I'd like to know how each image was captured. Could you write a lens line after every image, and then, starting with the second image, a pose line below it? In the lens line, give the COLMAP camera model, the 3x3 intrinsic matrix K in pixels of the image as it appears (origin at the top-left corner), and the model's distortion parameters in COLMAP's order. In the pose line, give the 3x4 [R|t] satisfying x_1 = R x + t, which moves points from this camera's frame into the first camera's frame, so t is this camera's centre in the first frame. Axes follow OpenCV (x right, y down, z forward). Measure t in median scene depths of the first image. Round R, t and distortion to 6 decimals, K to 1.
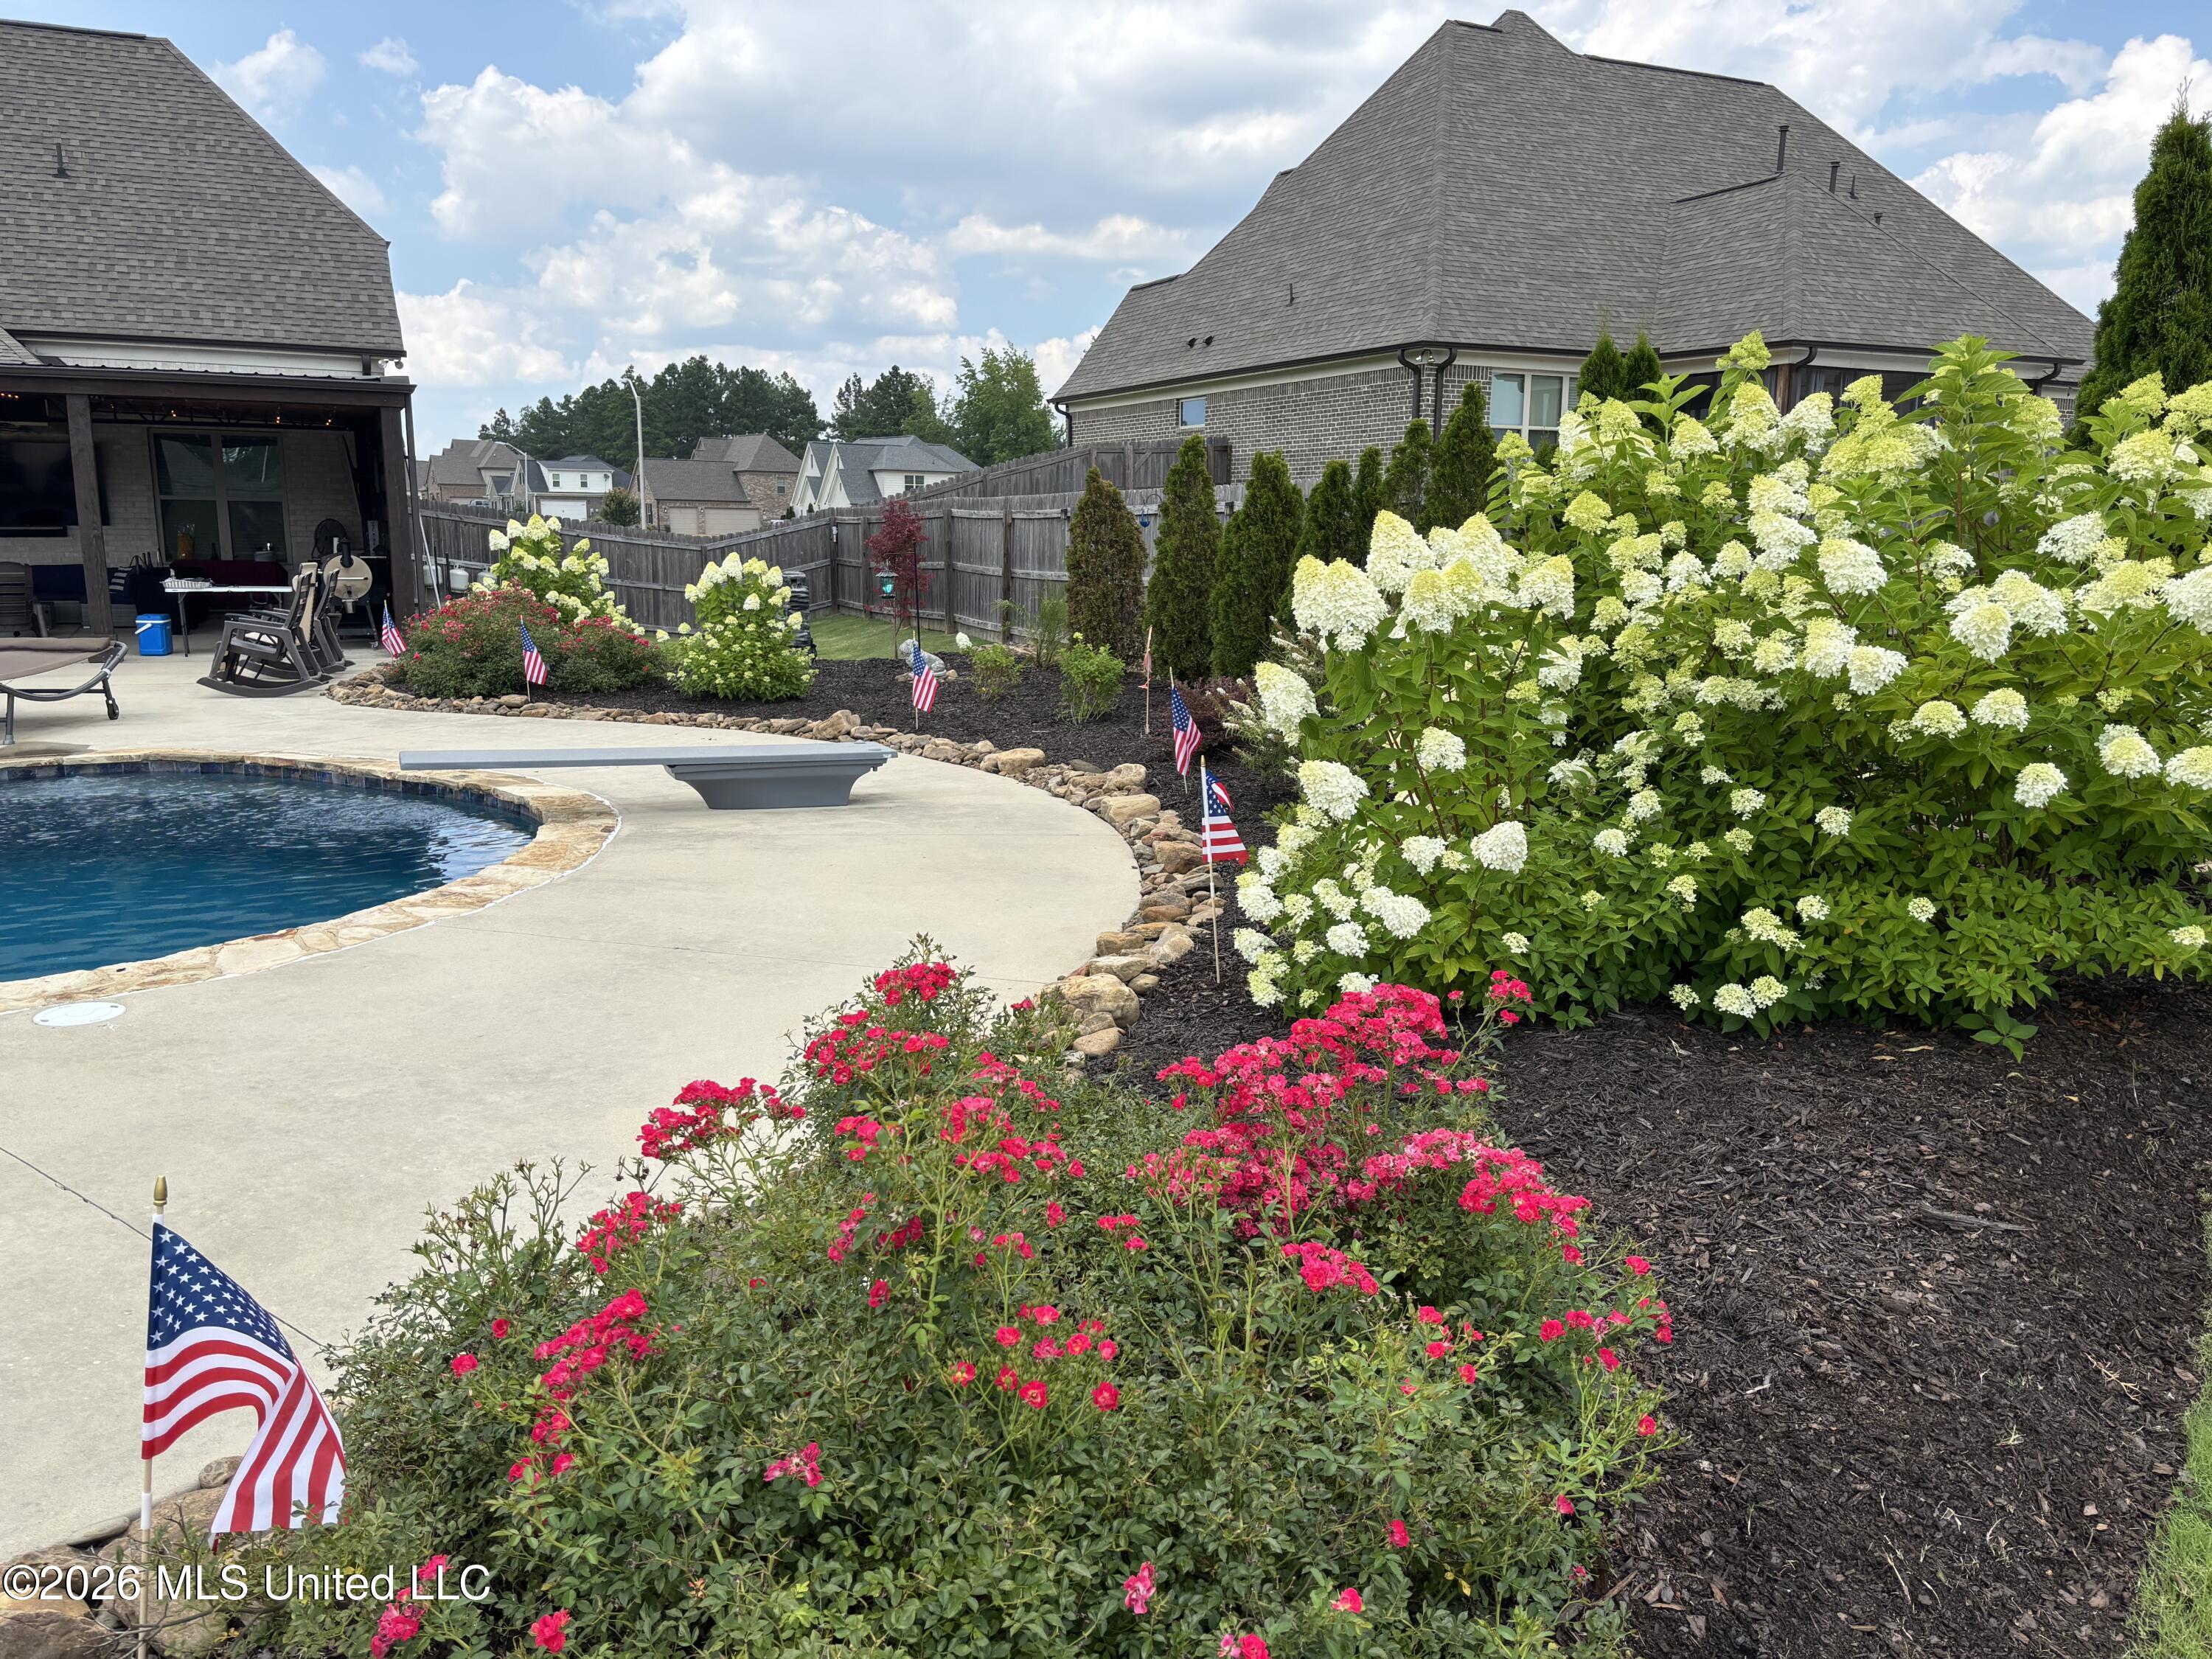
lens RADIAL K [[1676.3, 0, 1106.0], [0, 1676.3, 829.5], [0, 0, 1]] dist [0.012846, 0.013485]
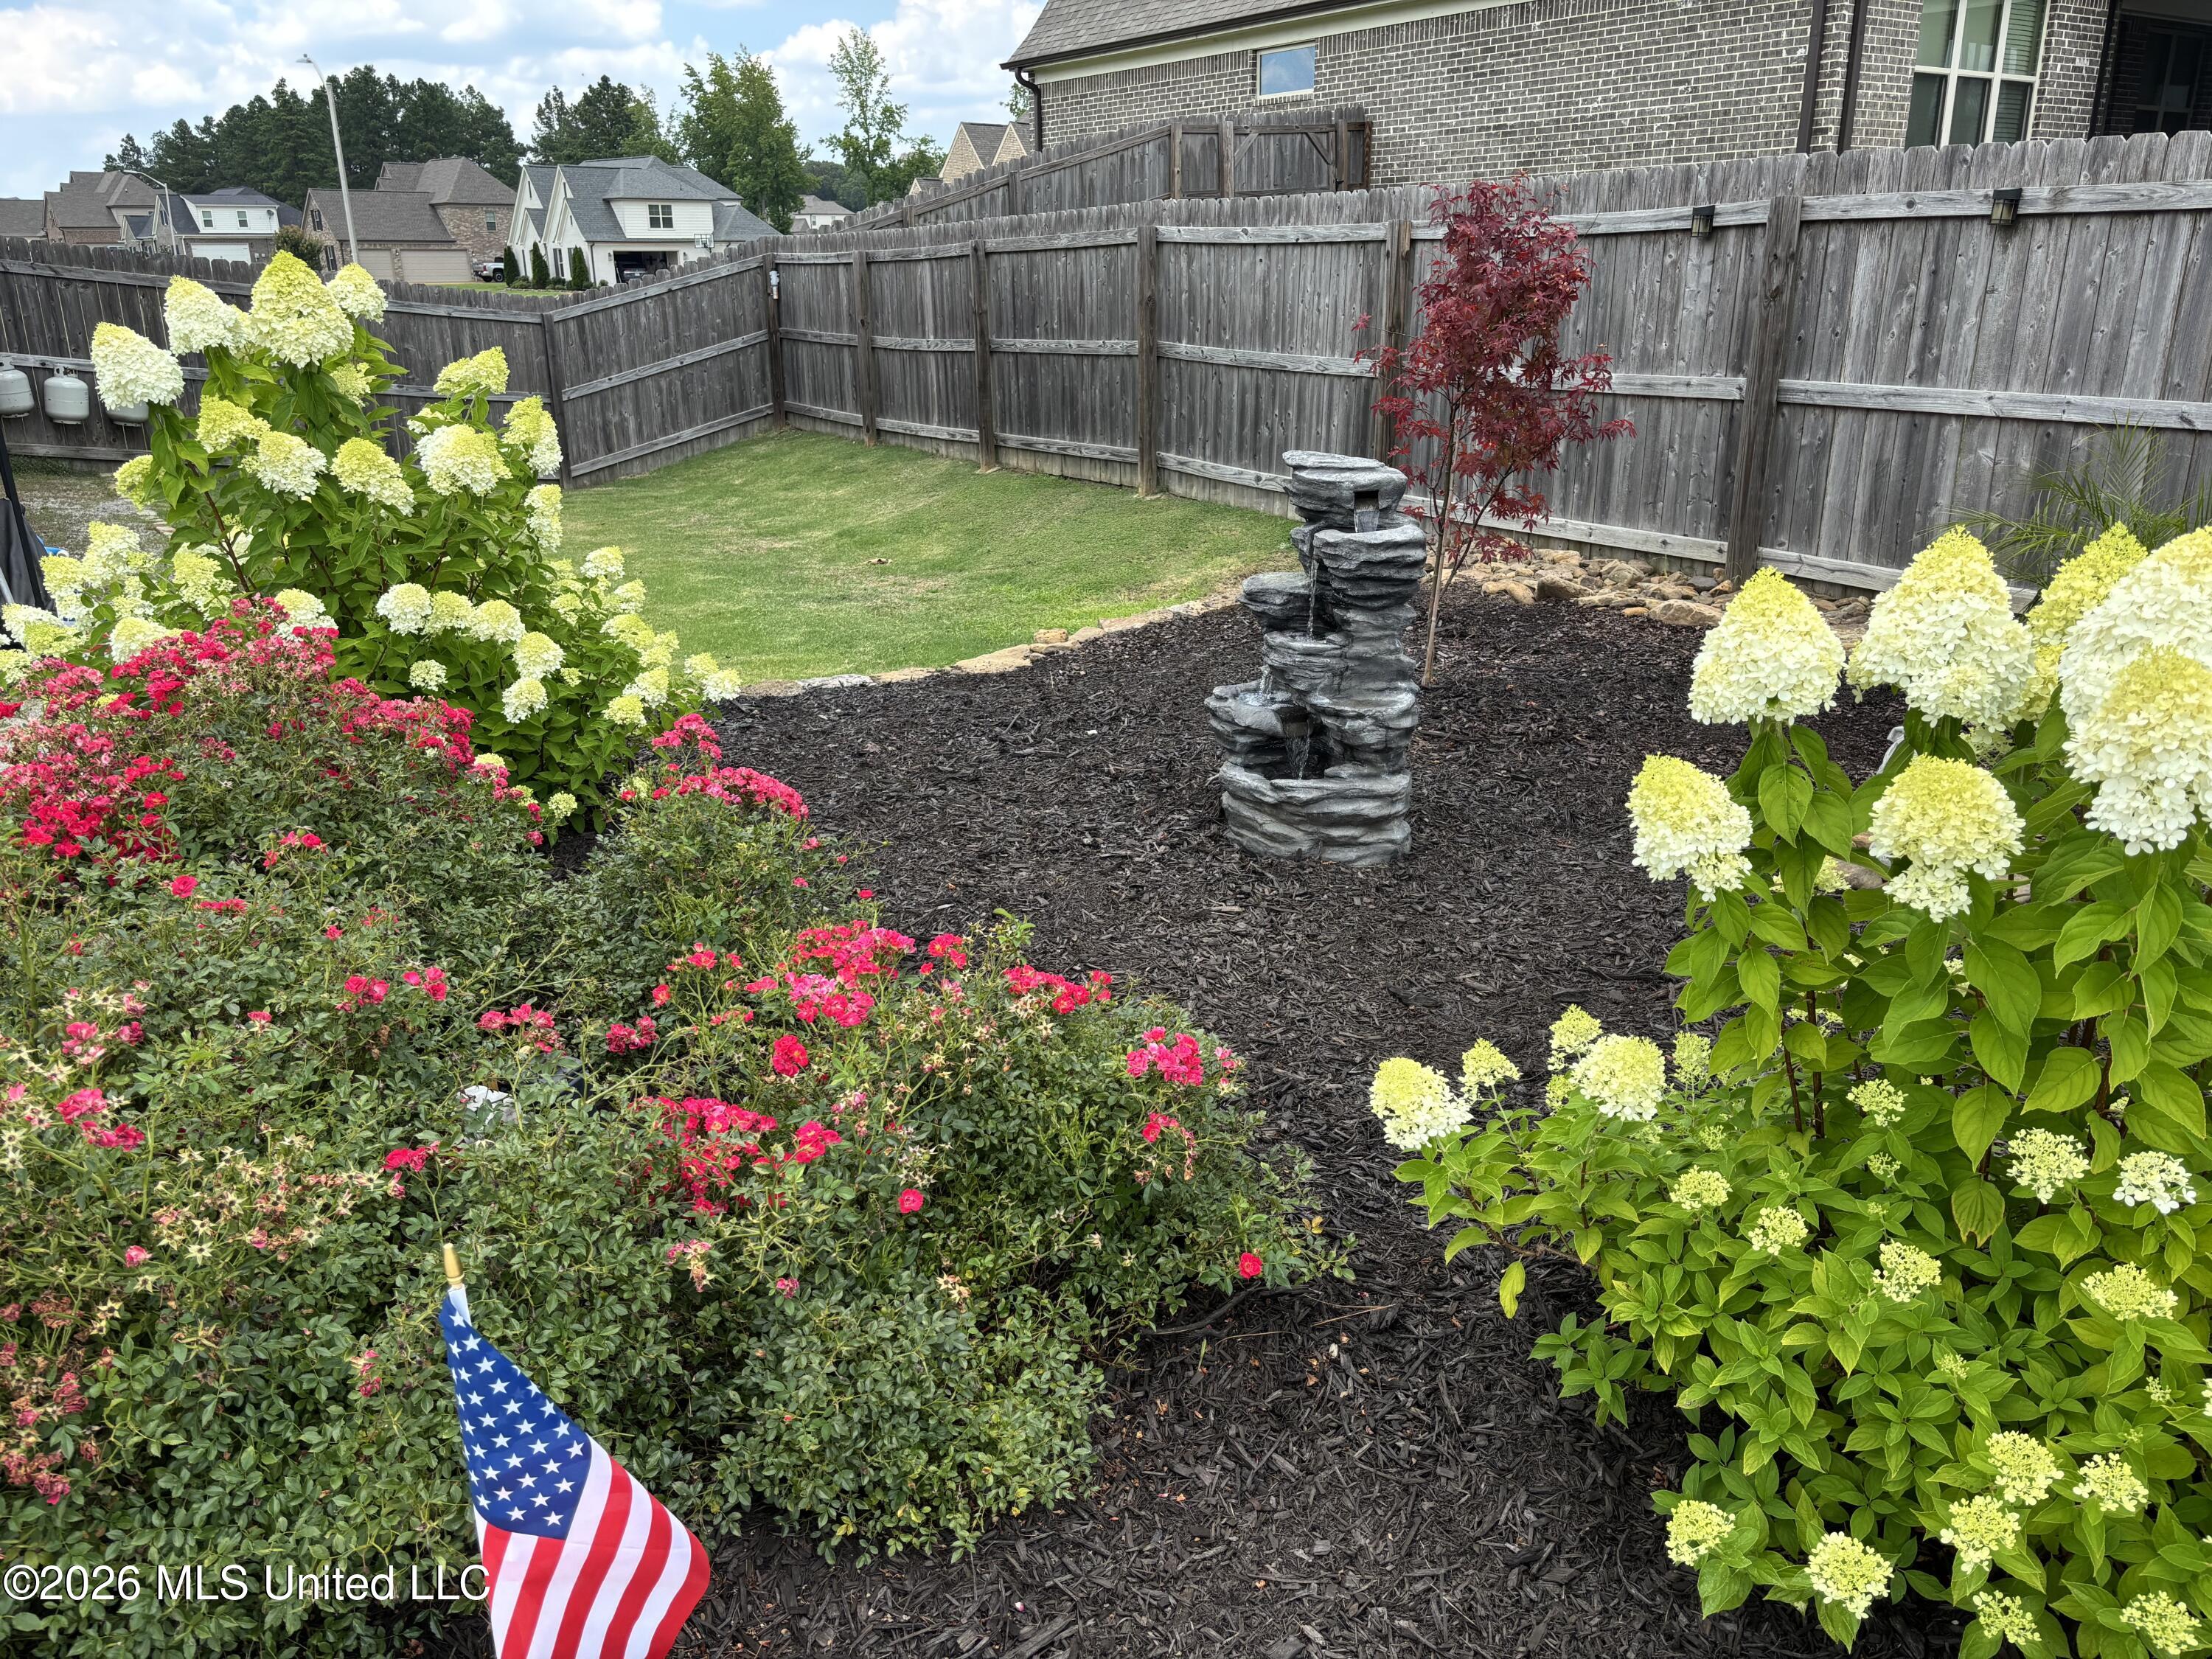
lens RADIAL K [[1664.8, 0, 1106.4], [0, 1664.8, 840.4], [0, 0, 1]] dist [0.059680, -0.075259]
pose [[0.987733, -0.068238, 0.140455, -0.124528], [0.046007, 0.986710, 0.155842, -0.064843], [-0.149223, -0.147469, 0.977745, 0.347973]]
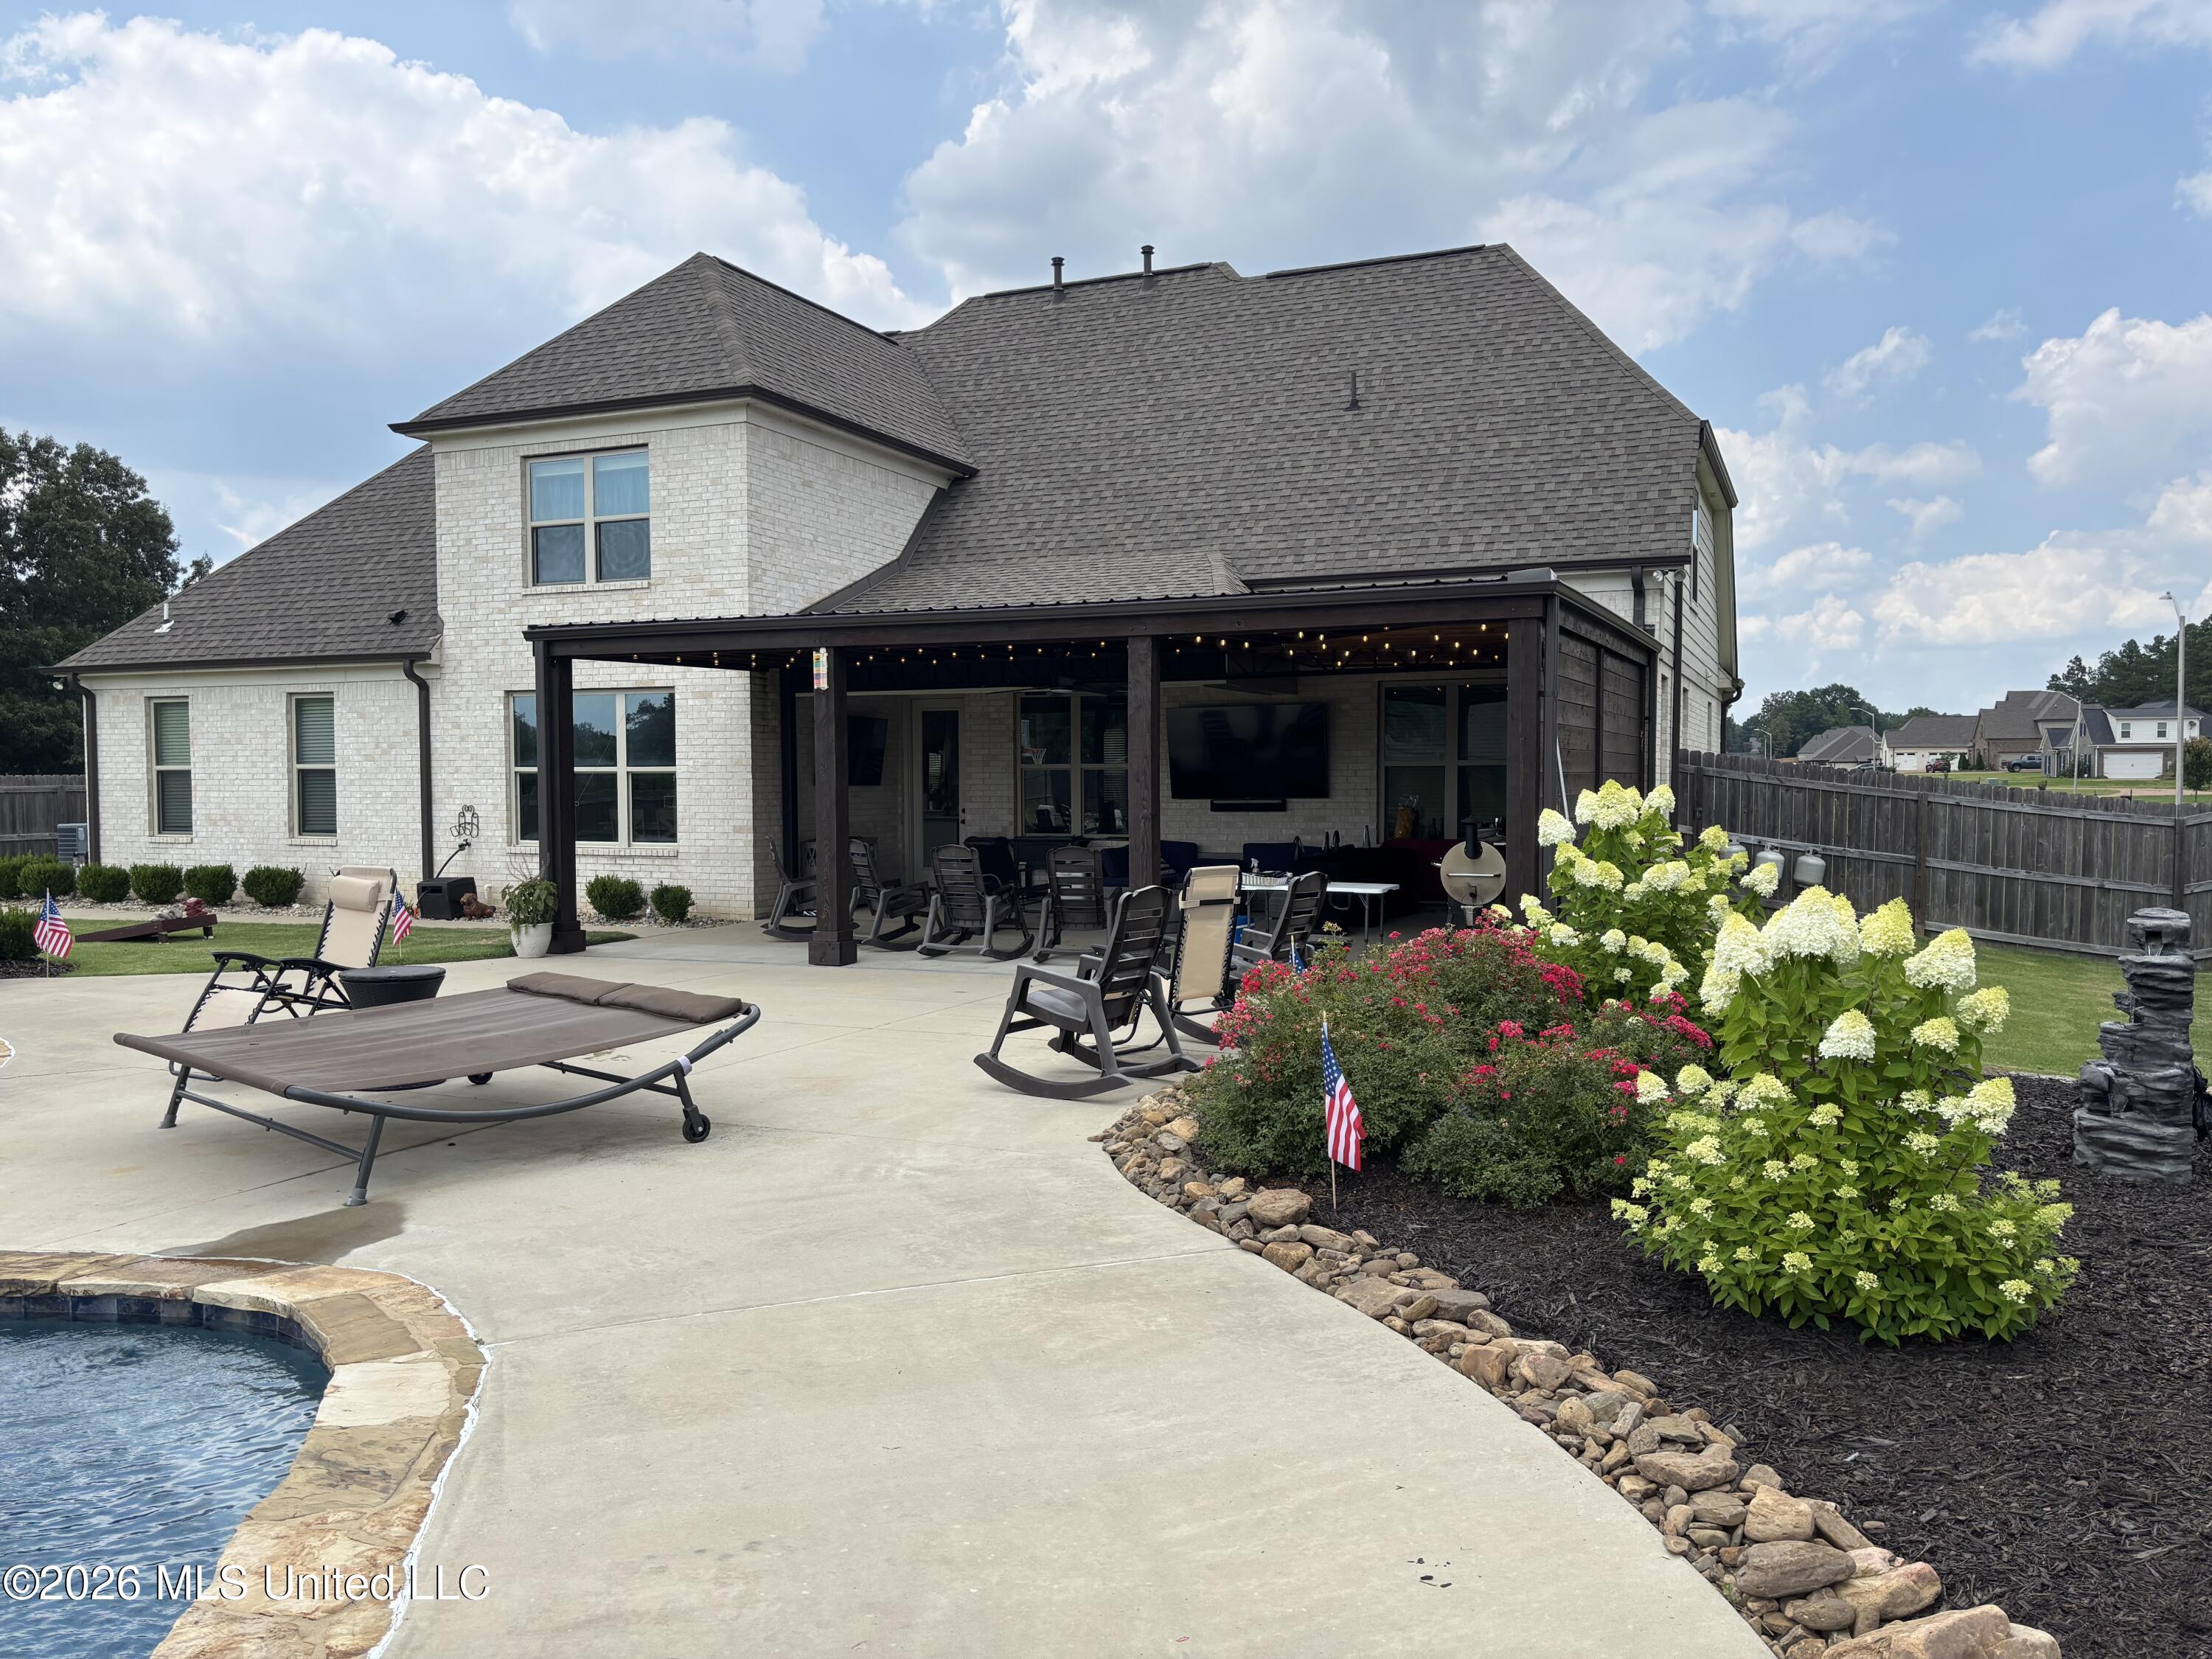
lens RADIAL K [[1664.8, 0, 1106.4], [0, 1664.8, 840.4], [0, 0, 1]] dist [0.059680, -0.075259]
pose [[0.648299, 0.016621, -0.761204, -0.020116], [-0.126297, 0.988259, -0.085985, -0.049286], [0.750838, 0.151882, 0.642786, 0.259363]]
